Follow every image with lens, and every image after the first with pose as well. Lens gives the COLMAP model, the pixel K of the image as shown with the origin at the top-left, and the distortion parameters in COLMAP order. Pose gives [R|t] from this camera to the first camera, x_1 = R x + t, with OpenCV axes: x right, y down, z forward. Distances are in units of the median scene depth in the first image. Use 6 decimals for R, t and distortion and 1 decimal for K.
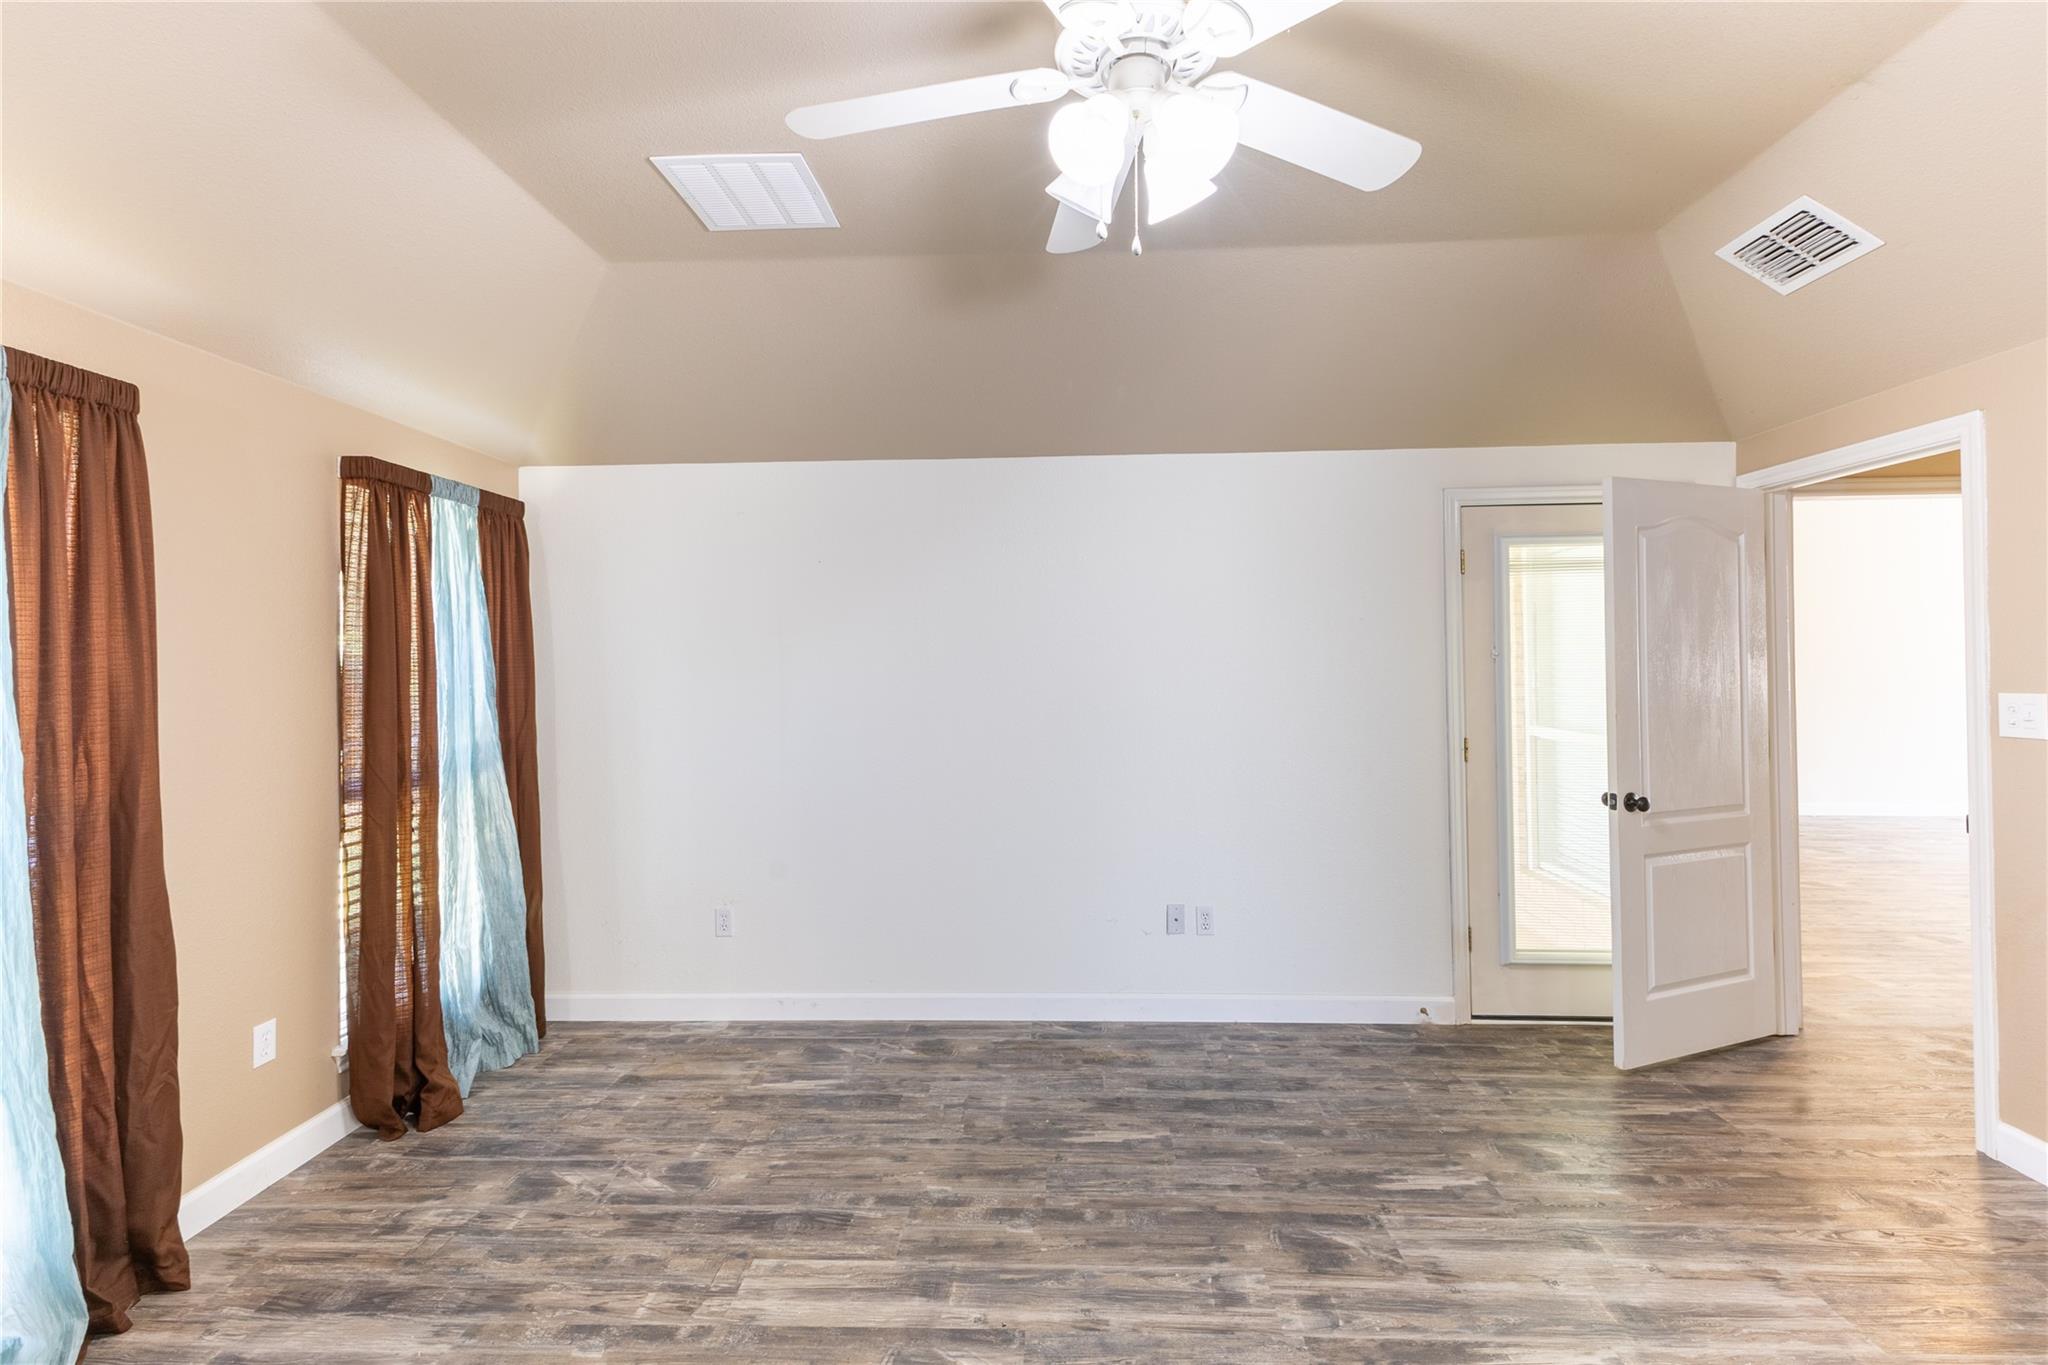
lens RADIAL K [[898.9, 0, 1036.8], [0, 898.9, 688.9], [0, 0, 1]] dist [0.010495, -0.003776]
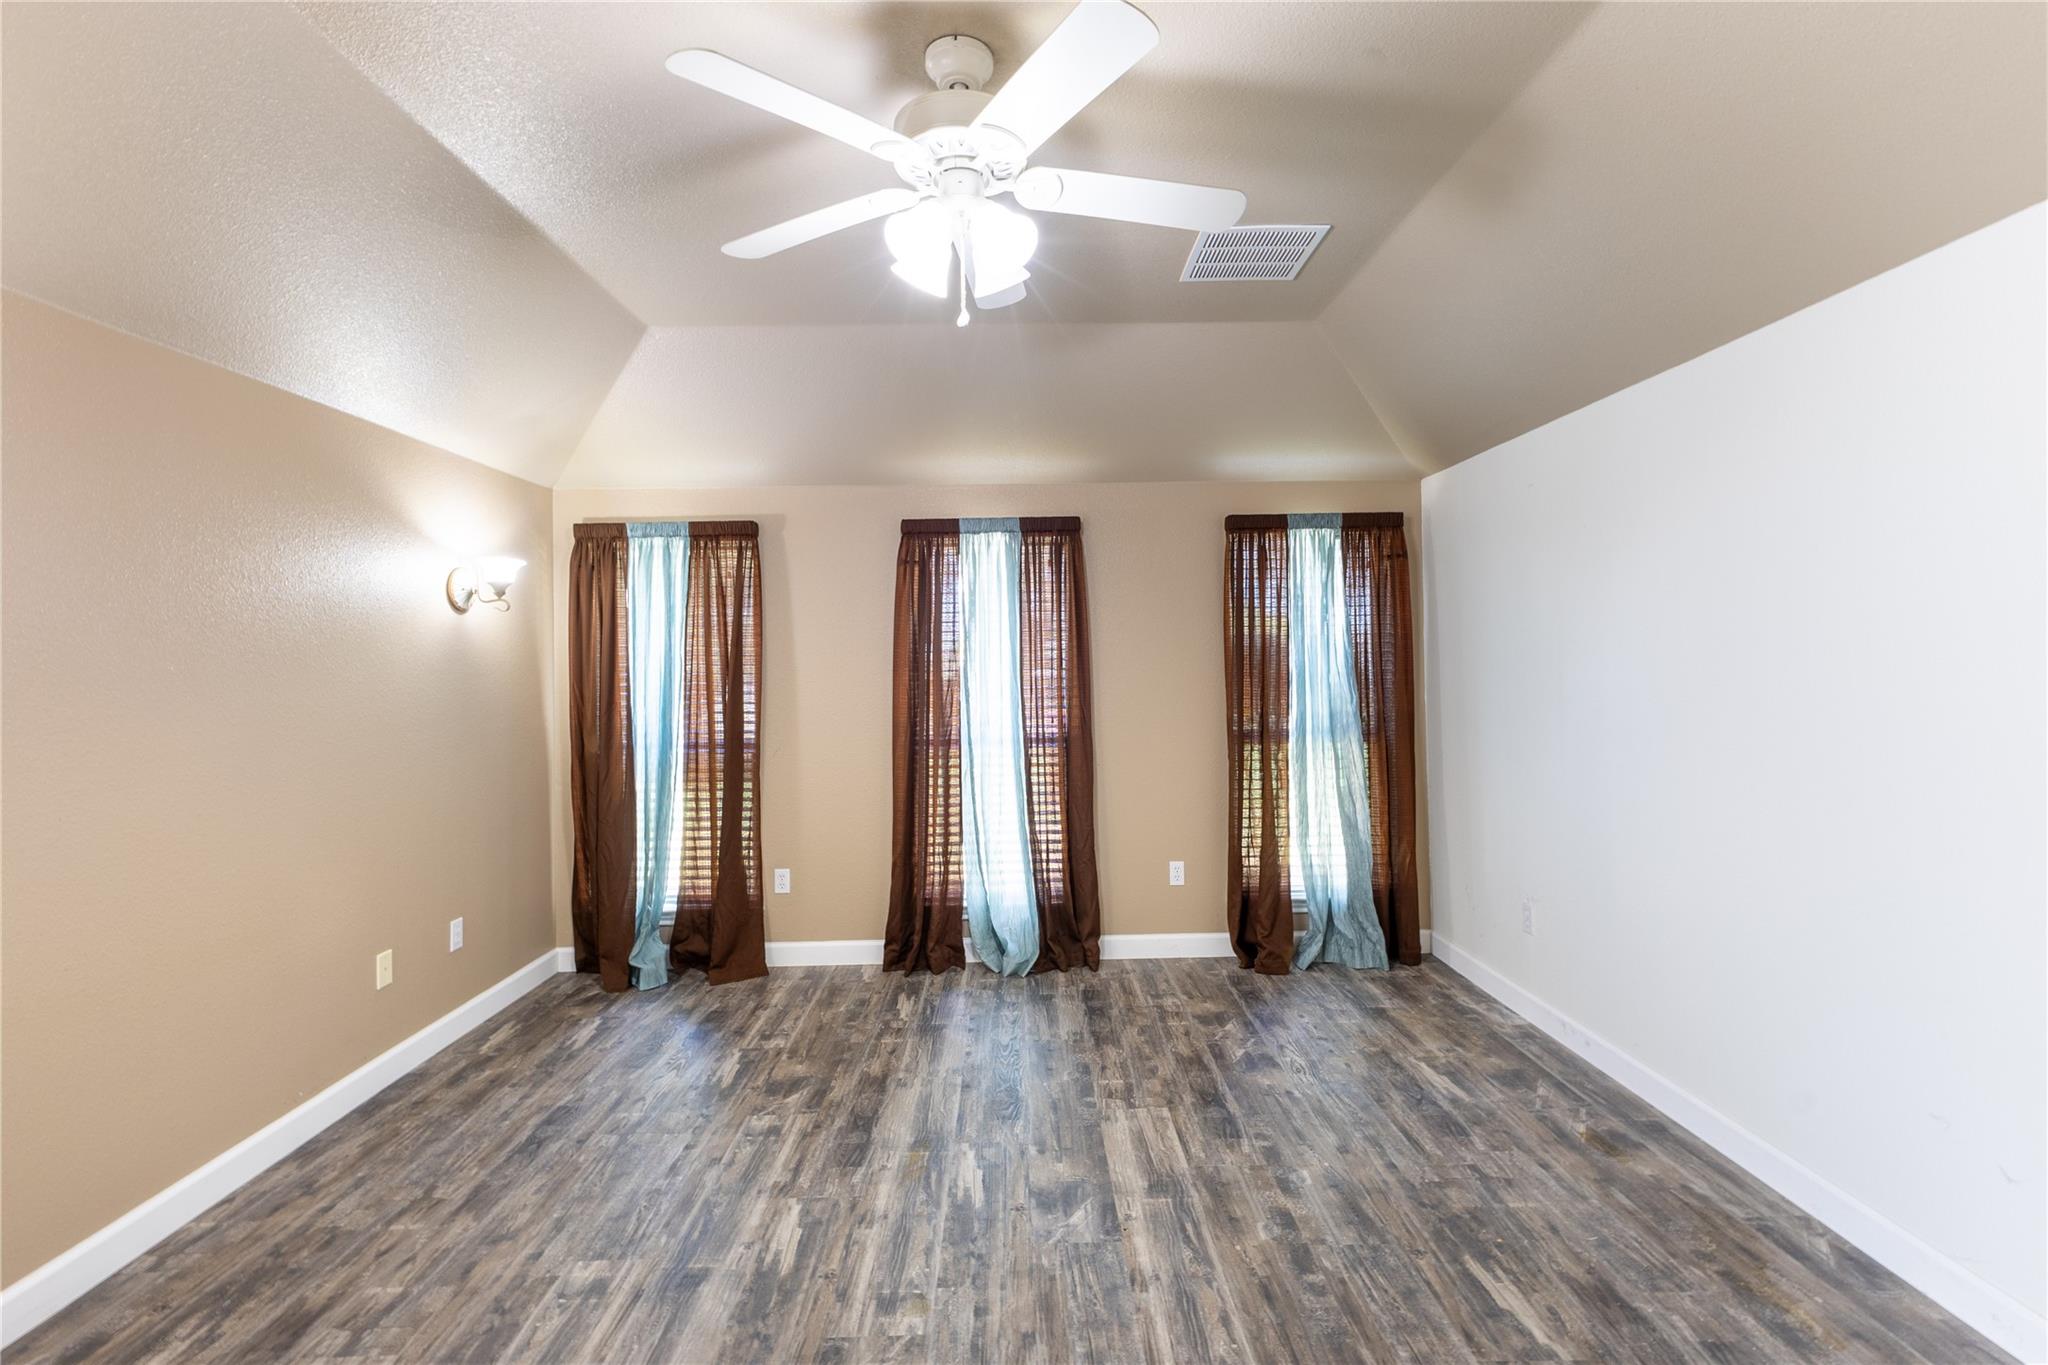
lens RADIAL K [[898.9, 0, 1031.9], [0, 898.9, 673.1], [0, 0, 1]] dist [0.010495, -0.003776]
pose [[0.079041, 0.022704, -0.996613, 0.793384], [-0.008238, 0.999721, 0.022121, -0.022336], [0.996837, 0.006461, 0.079206, 0.572462]]
